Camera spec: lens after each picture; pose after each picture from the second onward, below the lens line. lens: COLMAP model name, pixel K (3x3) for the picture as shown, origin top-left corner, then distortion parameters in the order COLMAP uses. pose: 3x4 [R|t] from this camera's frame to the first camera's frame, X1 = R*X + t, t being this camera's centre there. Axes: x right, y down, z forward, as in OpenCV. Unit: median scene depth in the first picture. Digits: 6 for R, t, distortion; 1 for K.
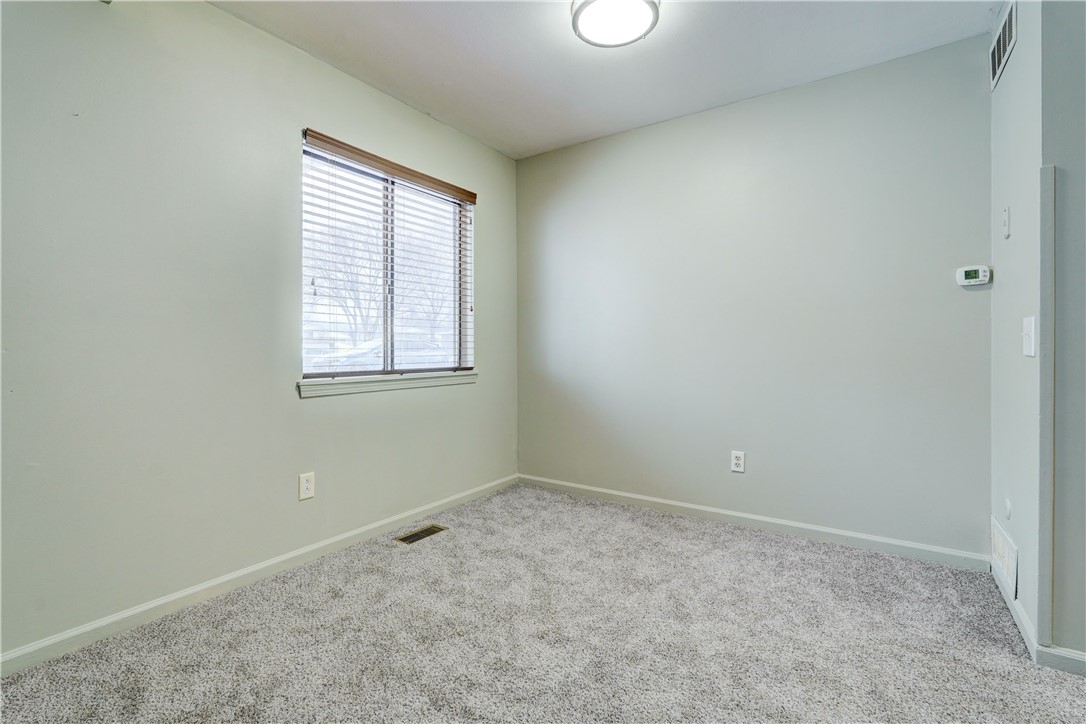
lens RADIAL K [[495.5, 0, 536.1], [0, 495.5, 352.2], [0, 0, 1]] dist [-0.013679, 0.008163]
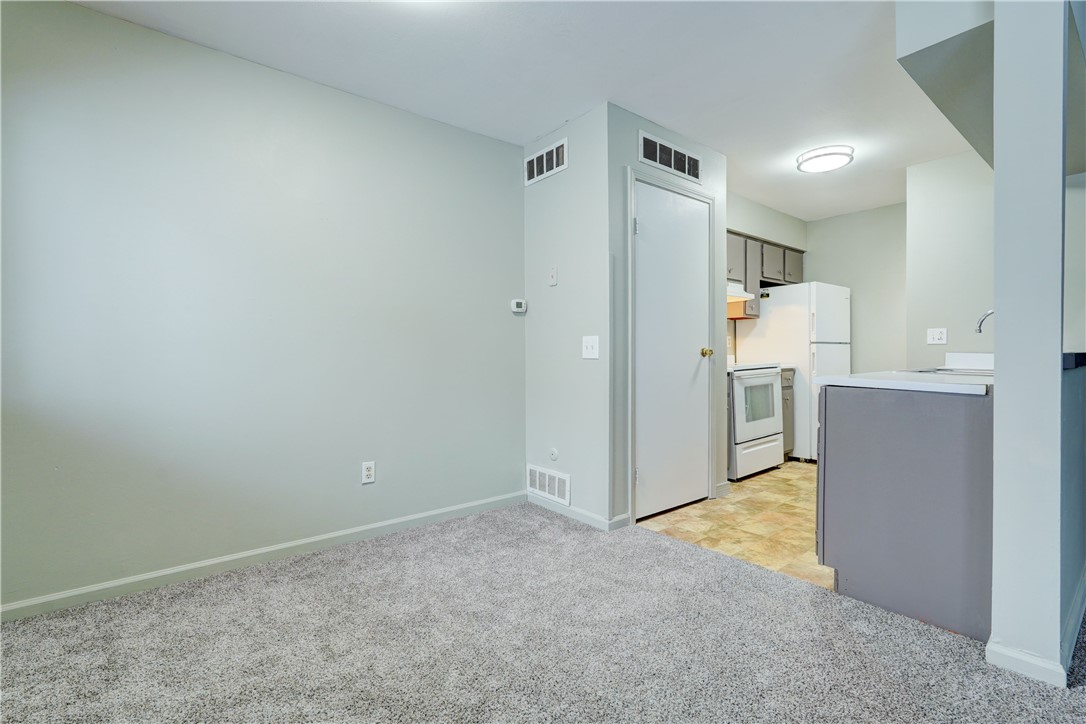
lens RADIAL K [[495.5, 0, 553.1], [0, 495.5, 361.1], [0, 0, 1]] dist [-0.013679, 0.008163]
pose [[0.277338, -0.013091, 0.960683, -0.498778], [0.009041, 0.999898, 0.011015, -0.003498], [-0.960730, 0.005630, 0.277429, 0.464053]]
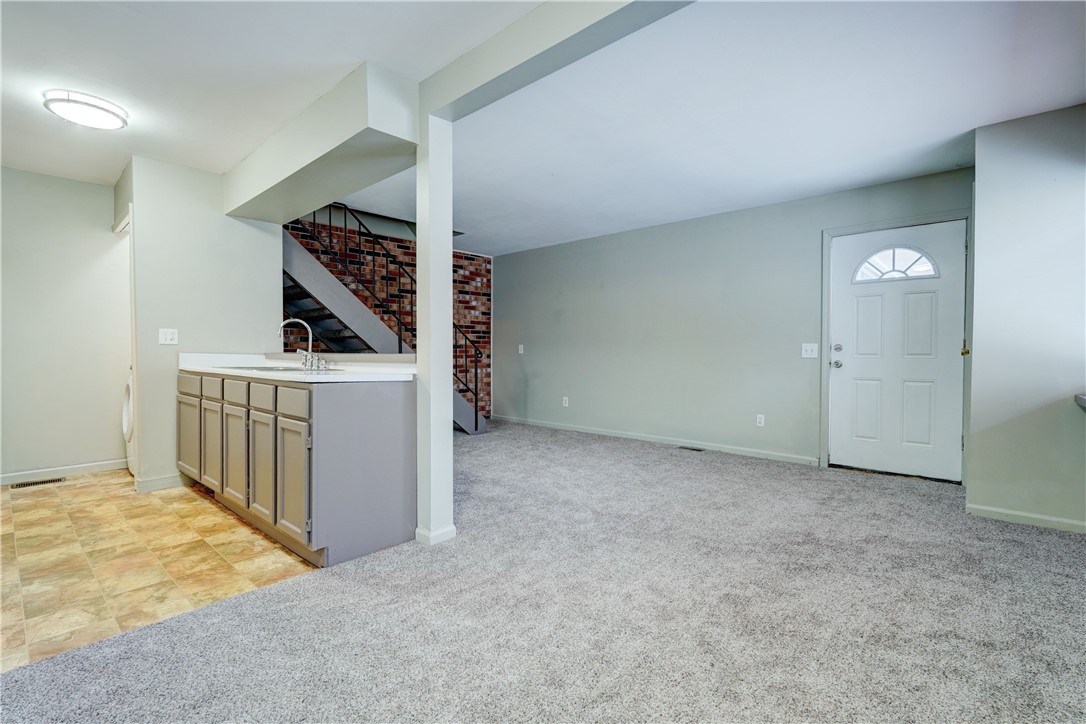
lens RADIAL K [[495.5, 0, 538.1], [0, 495.5, 359.7], [0, 0, 1]] dist [-0.013679, 0.008163]
pose [[-0.989108, -0.000529, 0.147192, -0.078948], [0.002080, 0.999843, 0.017571, -0.006077], [-0.147178, 0.017686, -0.988952, 1.125952]]
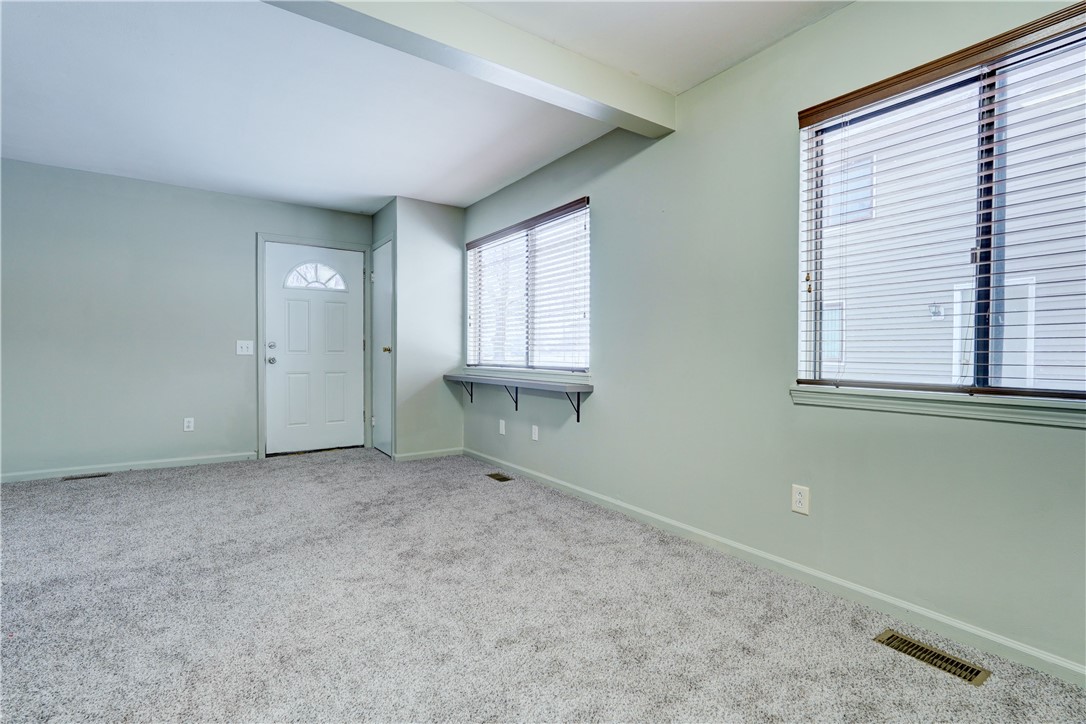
lens RADIAL K [[495.5, 0, 547.3], [0, 495.5, 365.8], [0, 0, 1]] dist [-0.013679, 0.008163]
pose [[-0.348009, 0.024082, -0.937182, 0.560966], [-0.010220, 0.999513, 0.029479, -0.002906], [0.937436, 0.019837, -0.347593, 0.865880]]
